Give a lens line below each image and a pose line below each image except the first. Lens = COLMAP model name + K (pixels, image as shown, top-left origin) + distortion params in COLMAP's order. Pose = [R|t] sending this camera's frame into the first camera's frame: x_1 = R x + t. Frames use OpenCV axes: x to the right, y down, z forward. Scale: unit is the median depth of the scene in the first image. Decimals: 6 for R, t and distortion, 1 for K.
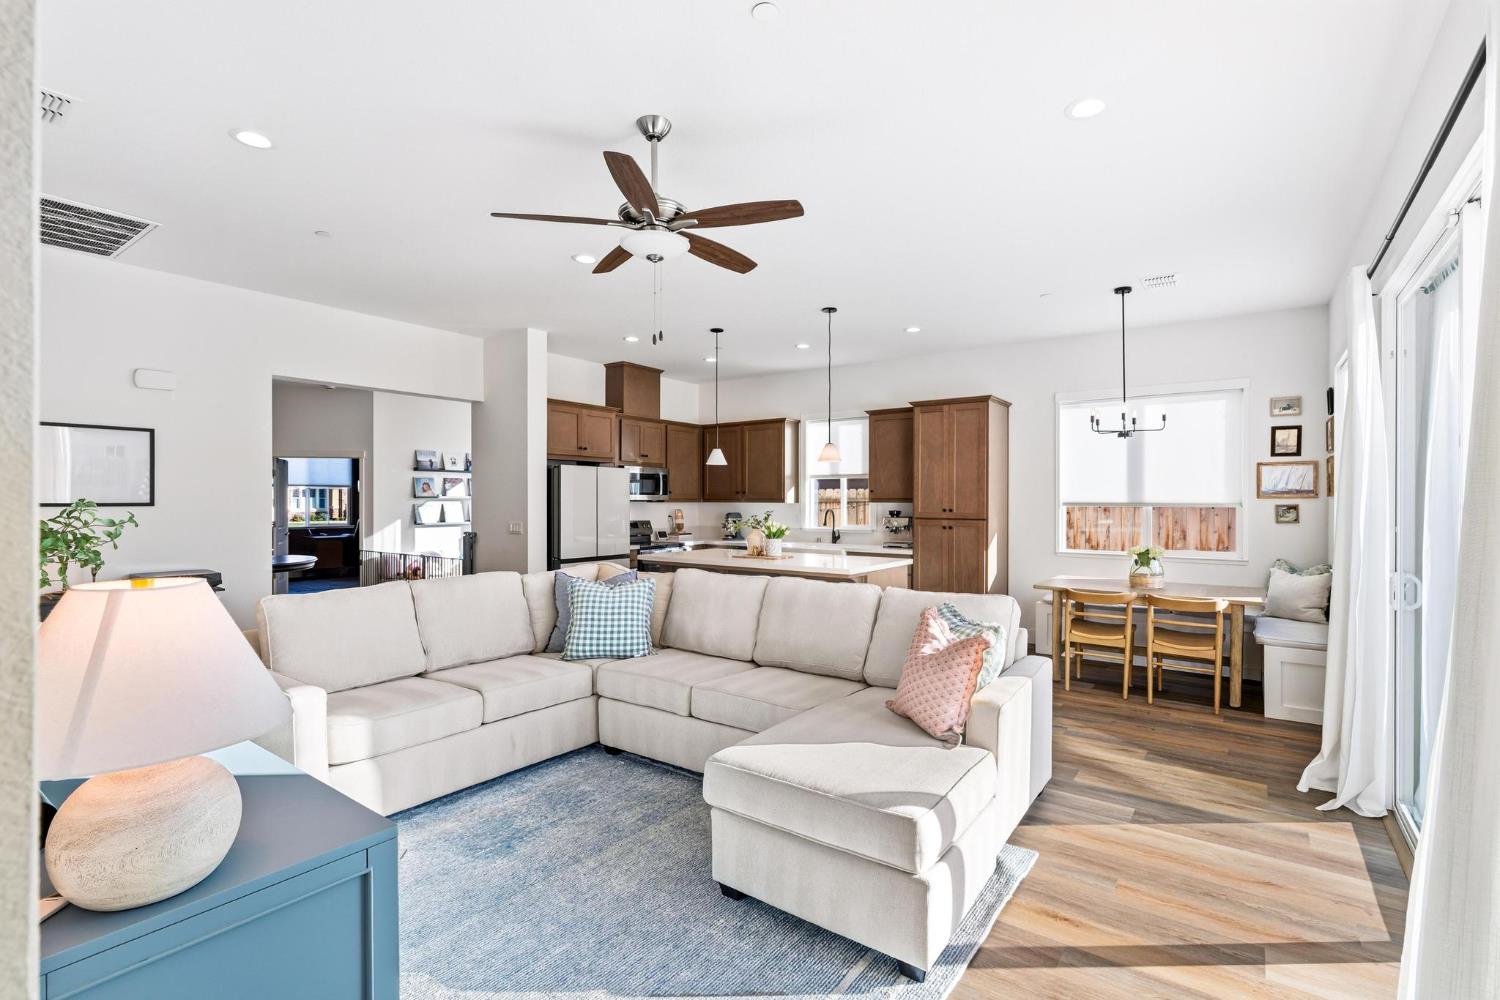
lens RADIAL K [[682.2, 0, 751.9], [0, 682.2, 504.3], [0, 0, 1]] dist [0.000353, 0.000050]
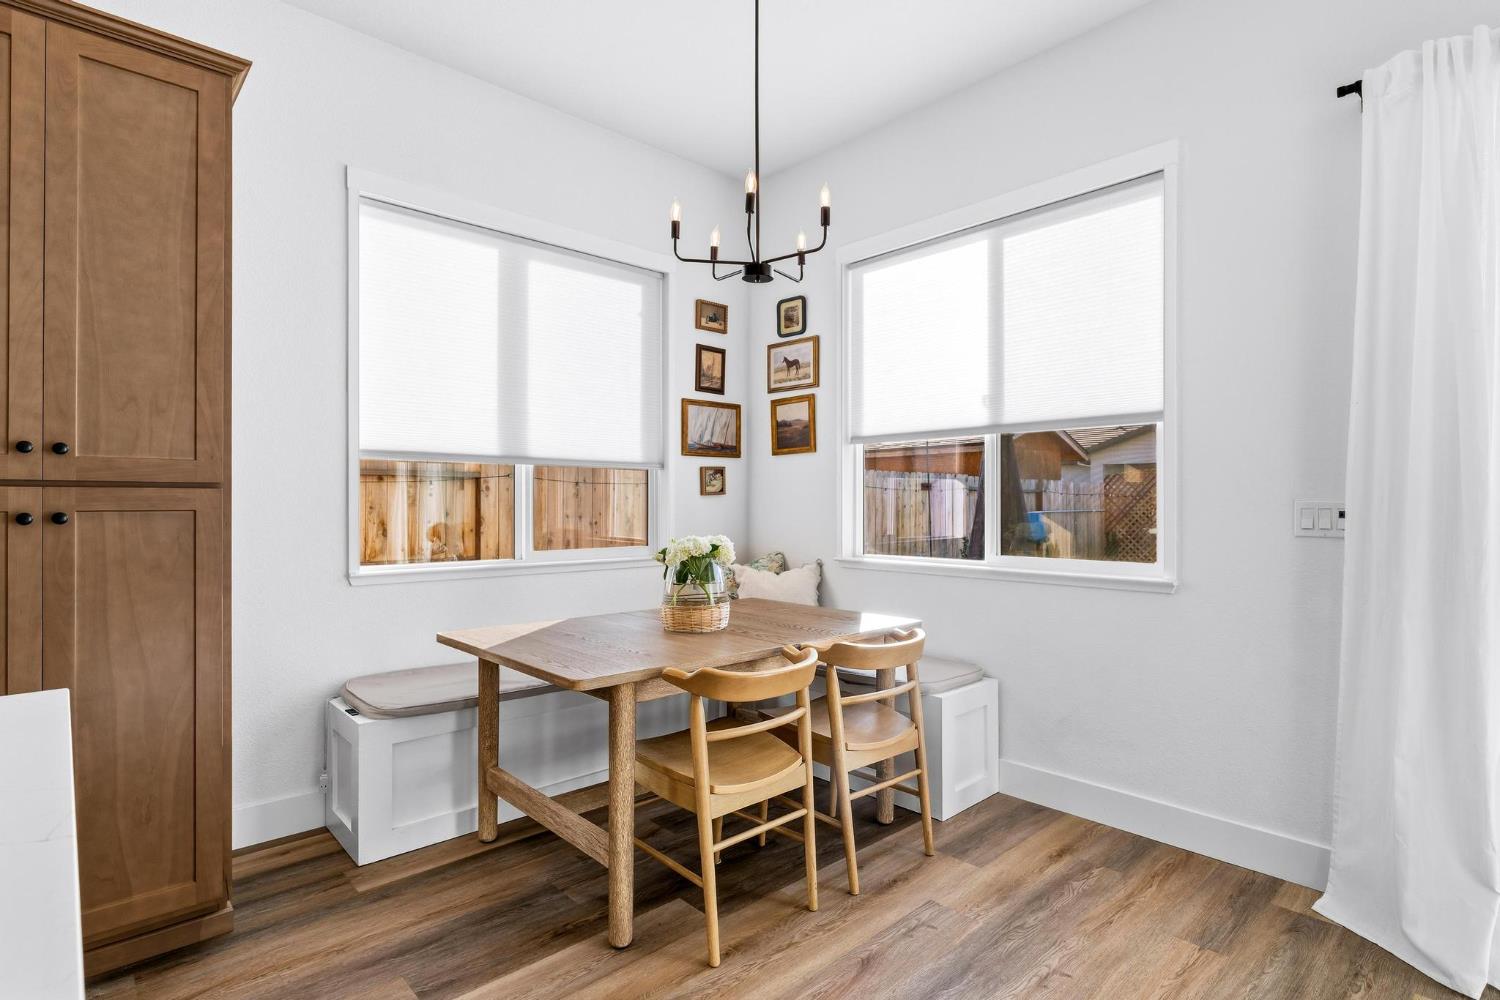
lens RADIAL K [[752.5, 0, 750.4], [0, 752.5, 498.0], [0, 0, 1]] dist [0.003318, 0.000537]
pose [[0.189734, 0.004785, 0.981824, 0.079858], [0.004109, 0.999975, -0.005668, 0.034641], [-0.981827, 0.005110, 0.189710, 0.820530]]
